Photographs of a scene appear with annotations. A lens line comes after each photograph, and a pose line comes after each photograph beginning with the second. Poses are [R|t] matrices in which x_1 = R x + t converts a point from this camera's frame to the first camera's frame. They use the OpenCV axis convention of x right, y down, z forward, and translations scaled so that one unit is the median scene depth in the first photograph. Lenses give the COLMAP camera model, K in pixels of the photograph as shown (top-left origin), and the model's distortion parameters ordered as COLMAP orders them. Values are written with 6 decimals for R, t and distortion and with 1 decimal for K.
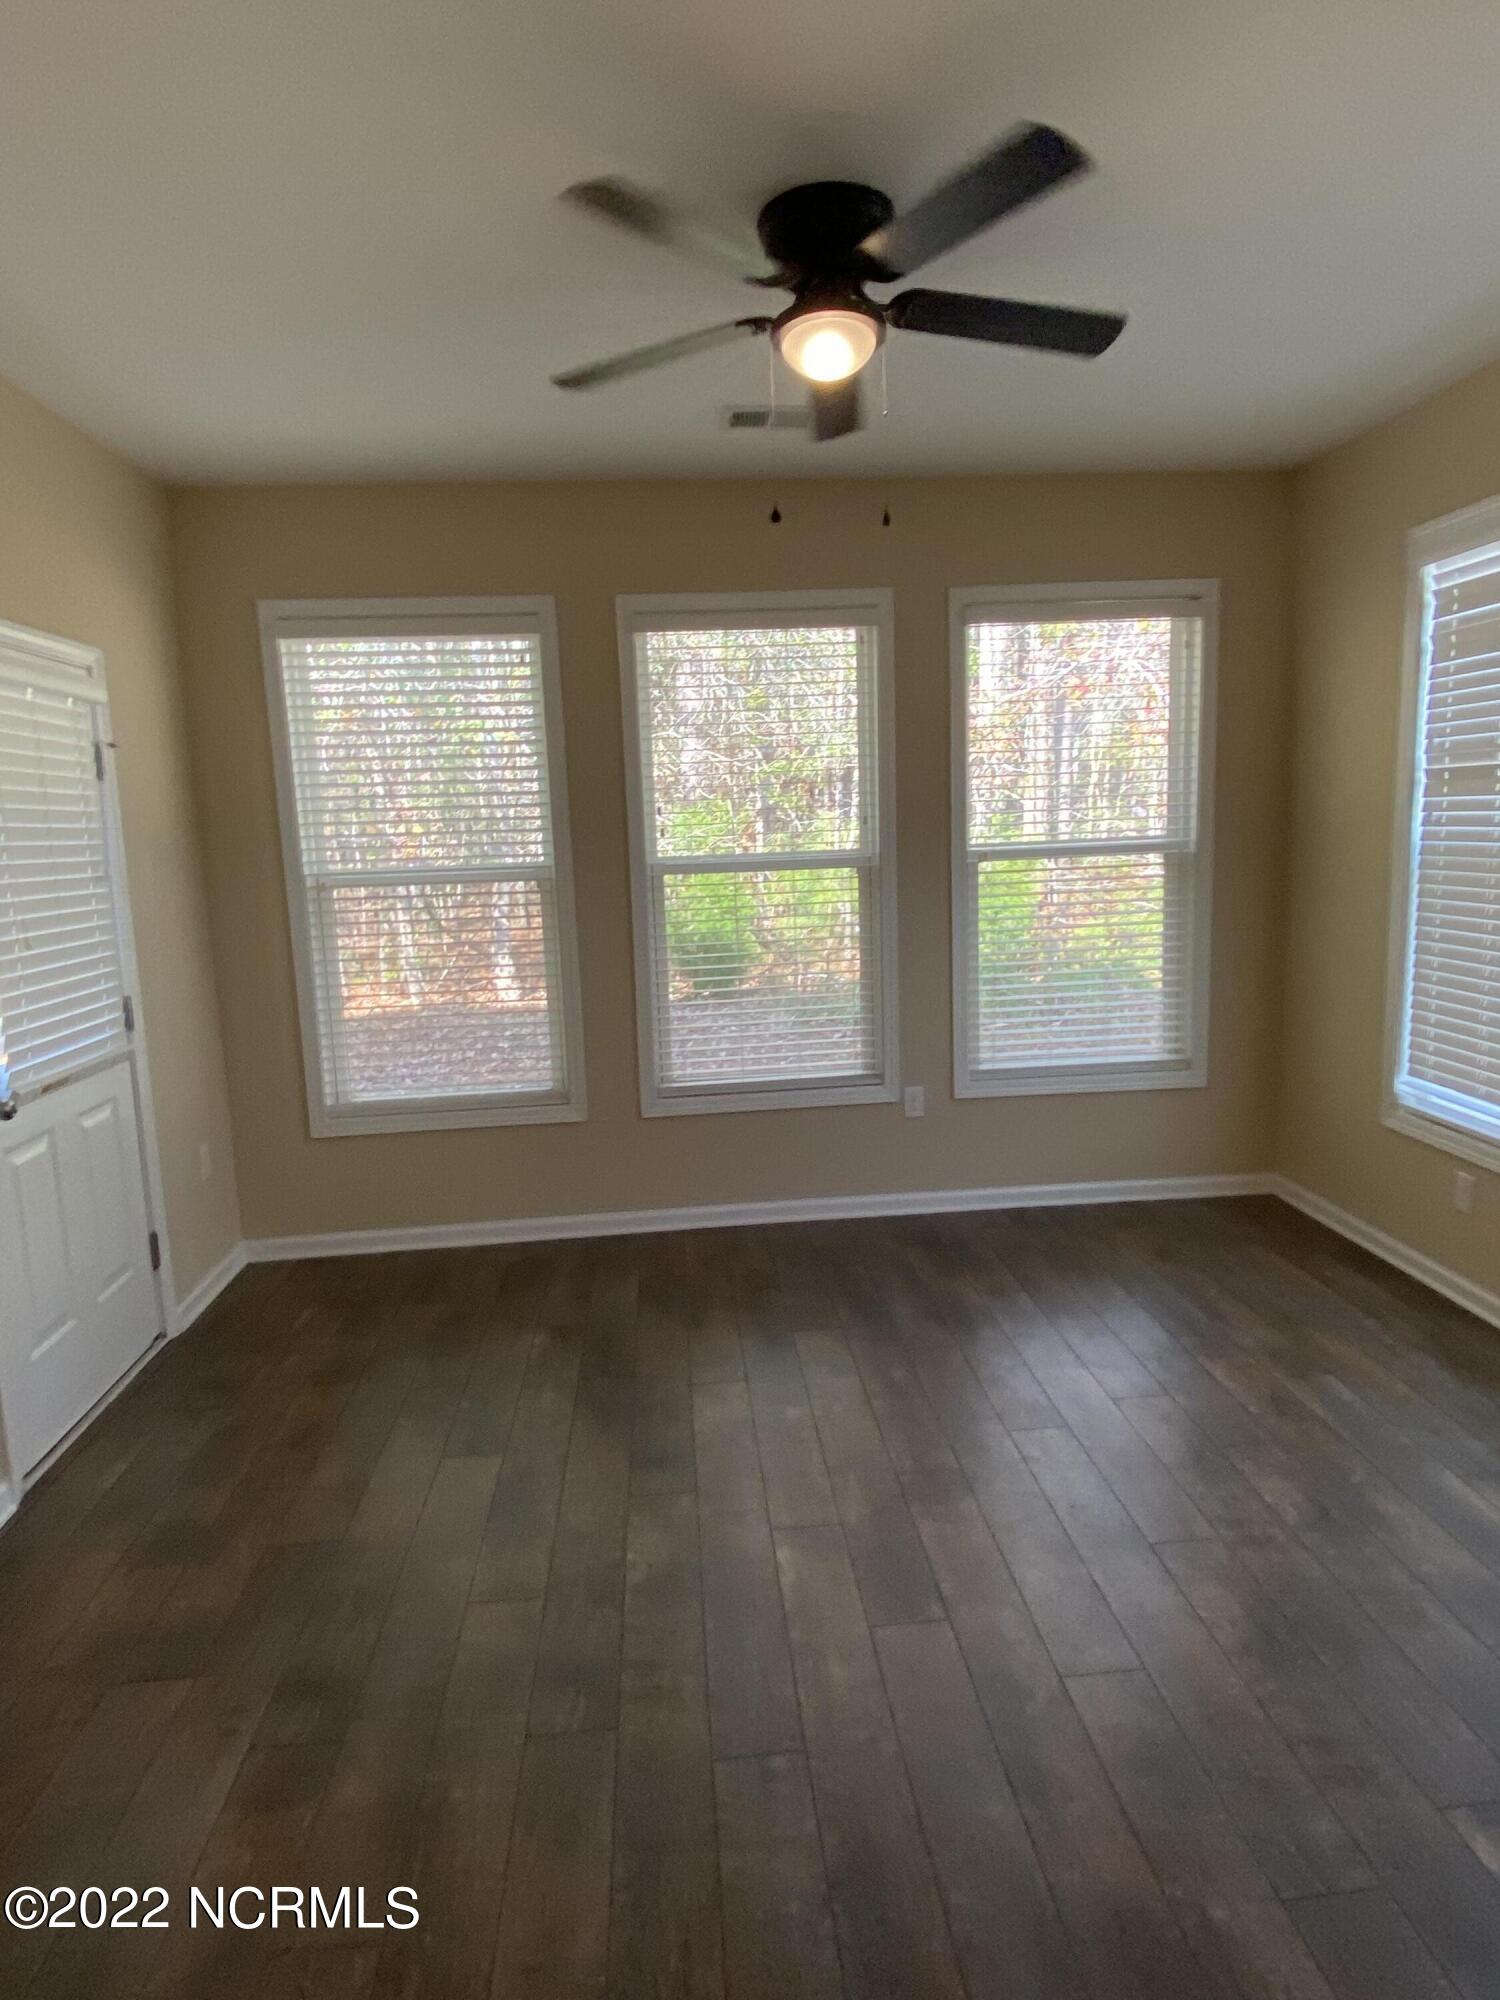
lens RADIAL K [[1224.3, 0, 750.0], [0, 1224.3, 1000.0], [0, 0, 1]] dist [0.039694, 0.000308]
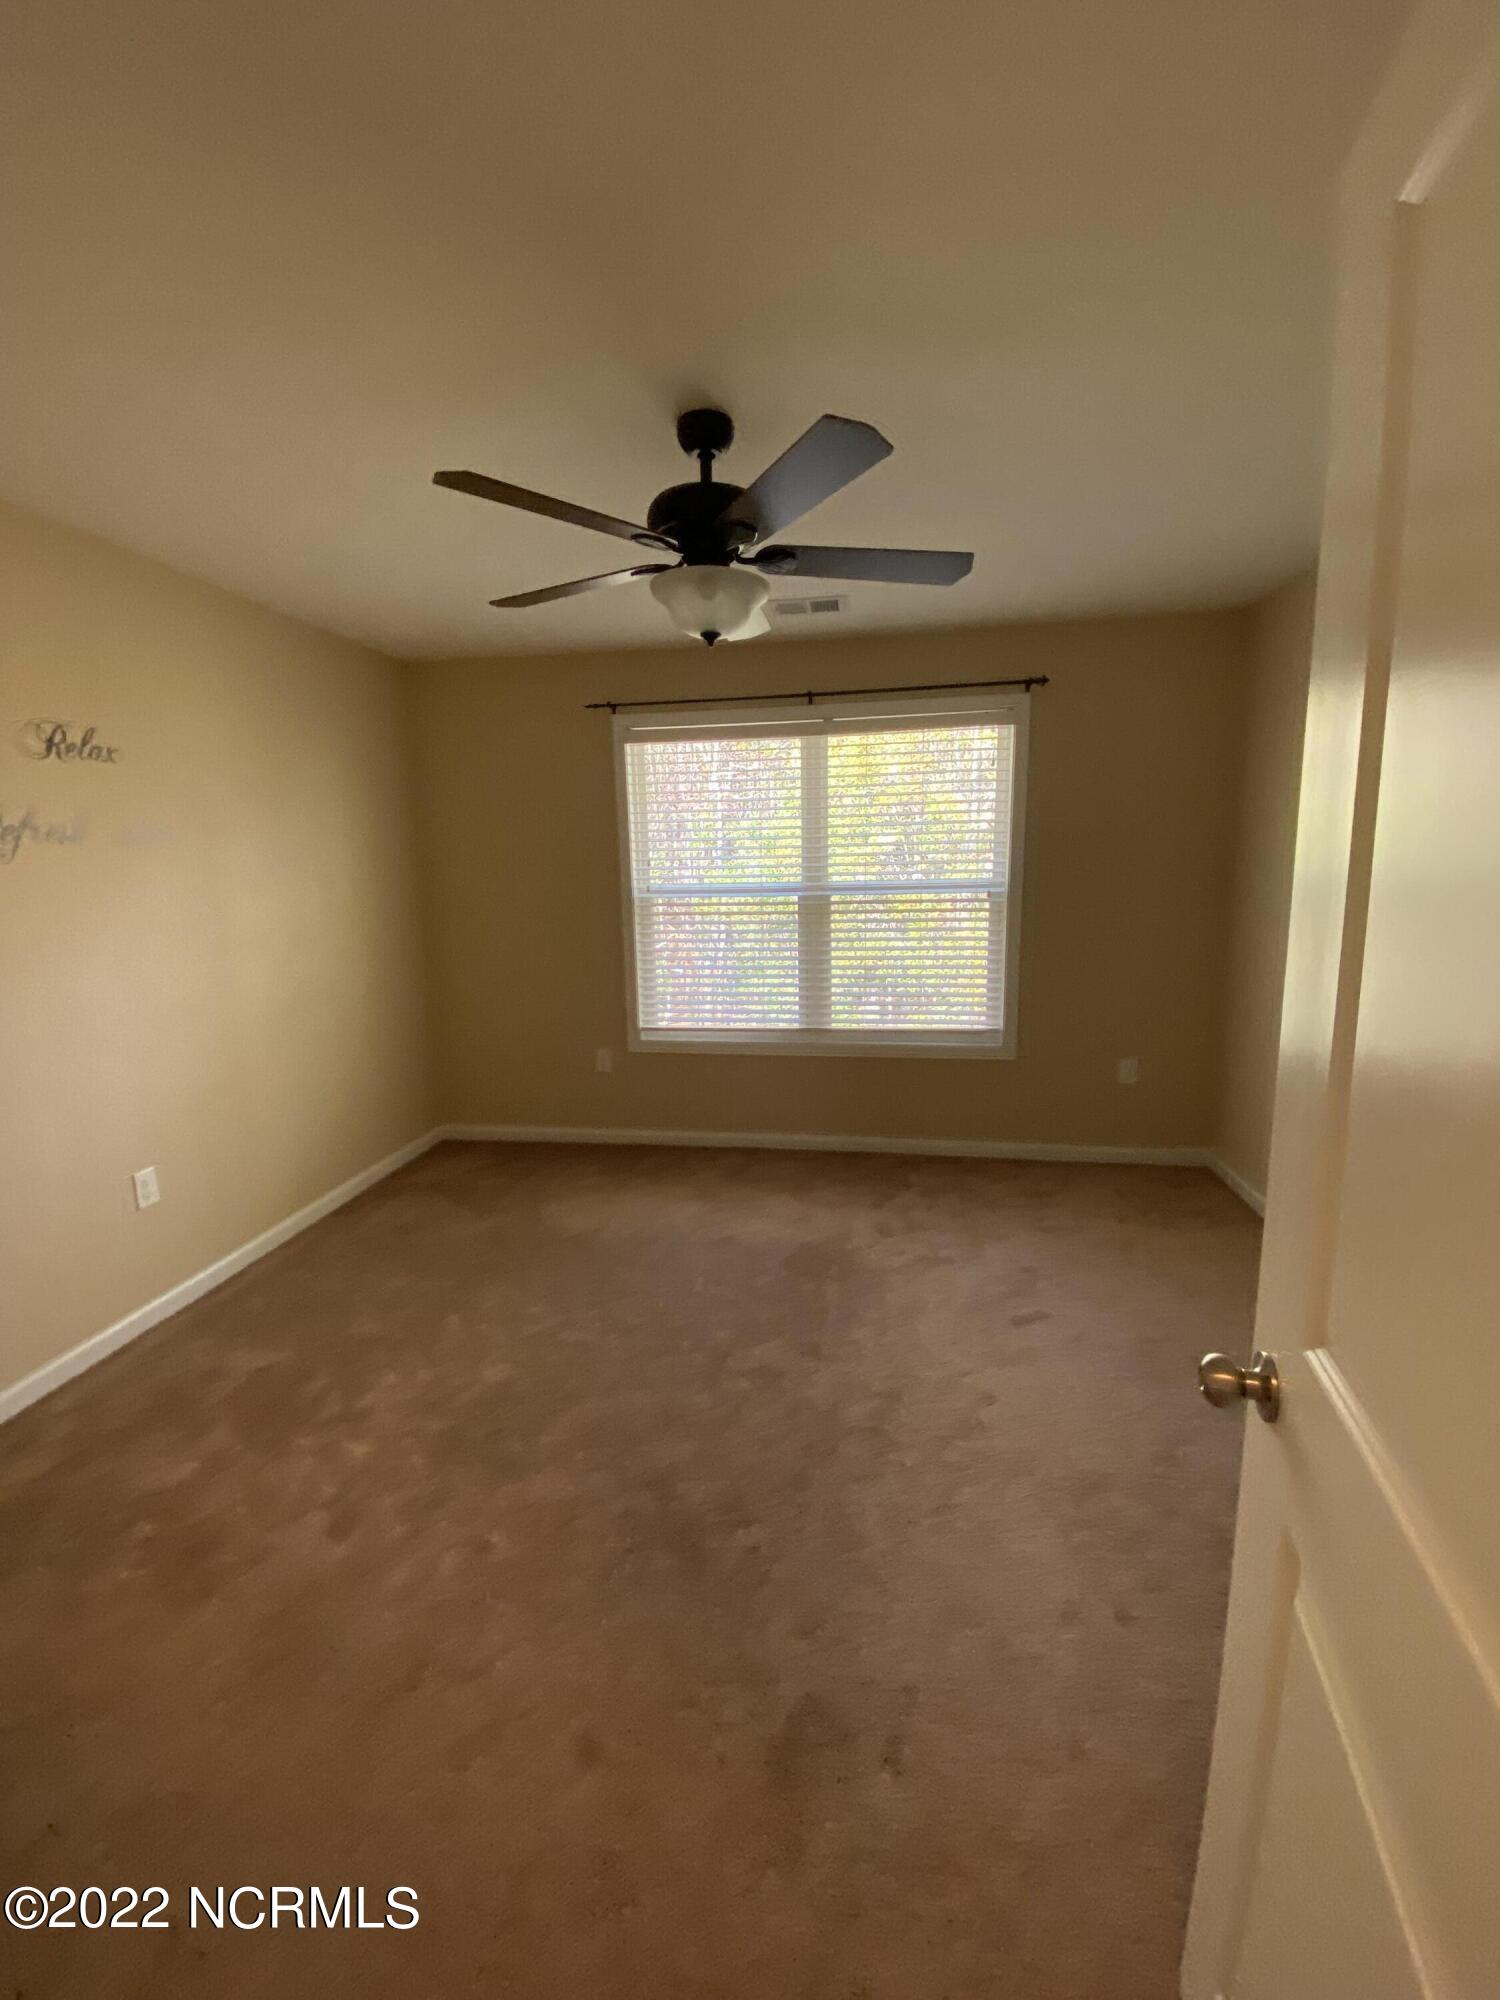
lens RADIAL K [[812.2, 0, 750.0], [0, 812.2, 1000.0], [0, 0, 1]] dist [0.016625, -0.018401]
pose [[0.957787, 0.066976, -0.279568, 0.353565], [-0.058223, 0.997522, 0.039506, -0.012893], [0.281521, -0.021561, 0.959313, -0.019960]]
